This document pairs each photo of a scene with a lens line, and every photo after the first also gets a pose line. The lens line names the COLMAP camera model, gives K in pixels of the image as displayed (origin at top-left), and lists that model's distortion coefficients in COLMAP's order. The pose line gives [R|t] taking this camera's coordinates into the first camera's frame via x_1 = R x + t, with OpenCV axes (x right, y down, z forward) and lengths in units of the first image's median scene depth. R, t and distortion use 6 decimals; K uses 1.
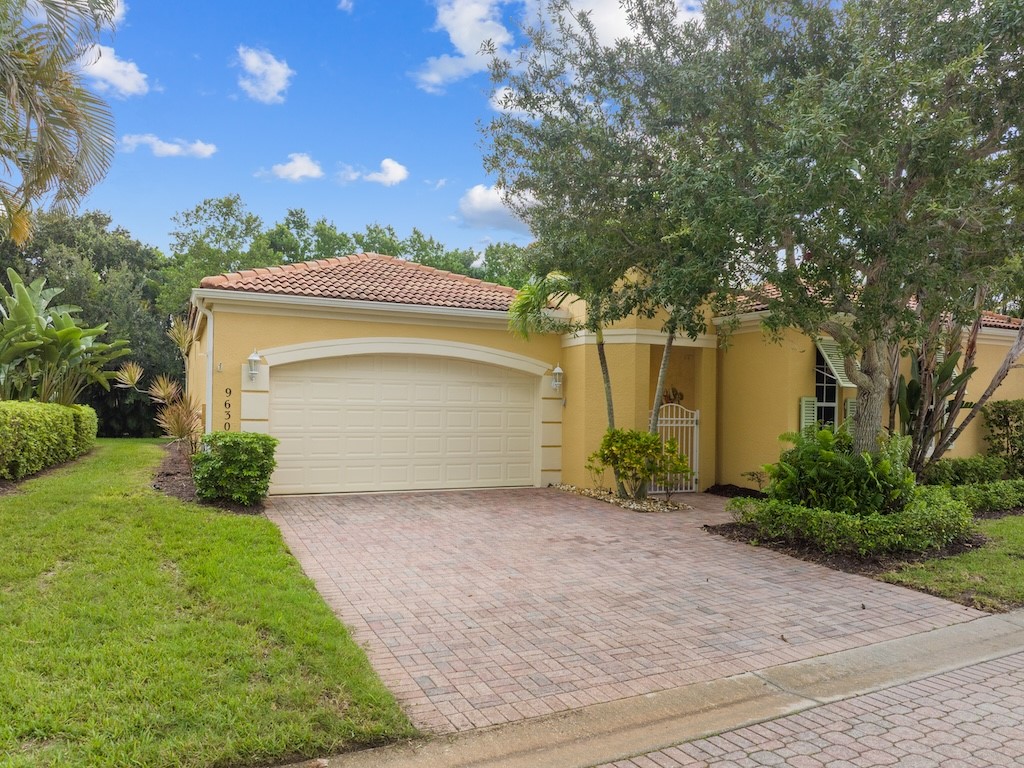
lens RADIAL K [[720.9, 0, 512.0], [0, 720.9, 384.0], [0, 0, 1]] dist [0.000908, -0.065919]
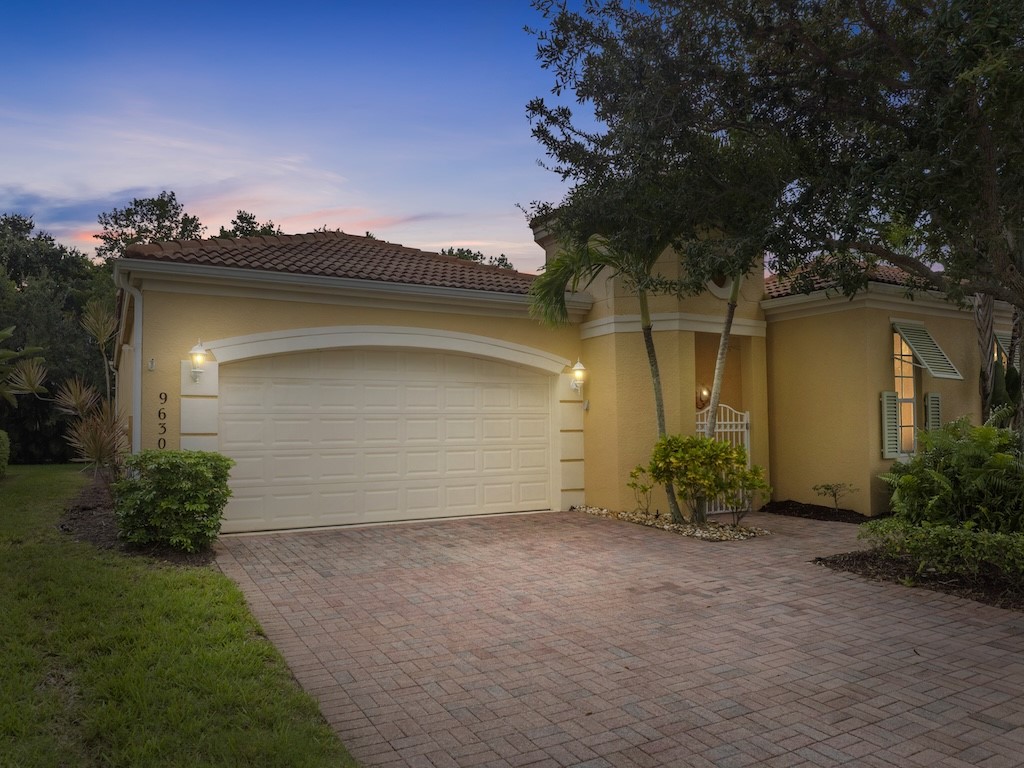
lens RADIAL K [[718.7, 0, 508.7], [0, 718.7, 377.4], [0, 0, 1]] dist [-0.036204, 0.002431]
pose [[0.997062, -0.017384, 0.074603, -0.092659], [0.019844, 0.999279, -0.032368, 0.021748], [-0.073987, 0.033754, 0.996688, 0.238703]]
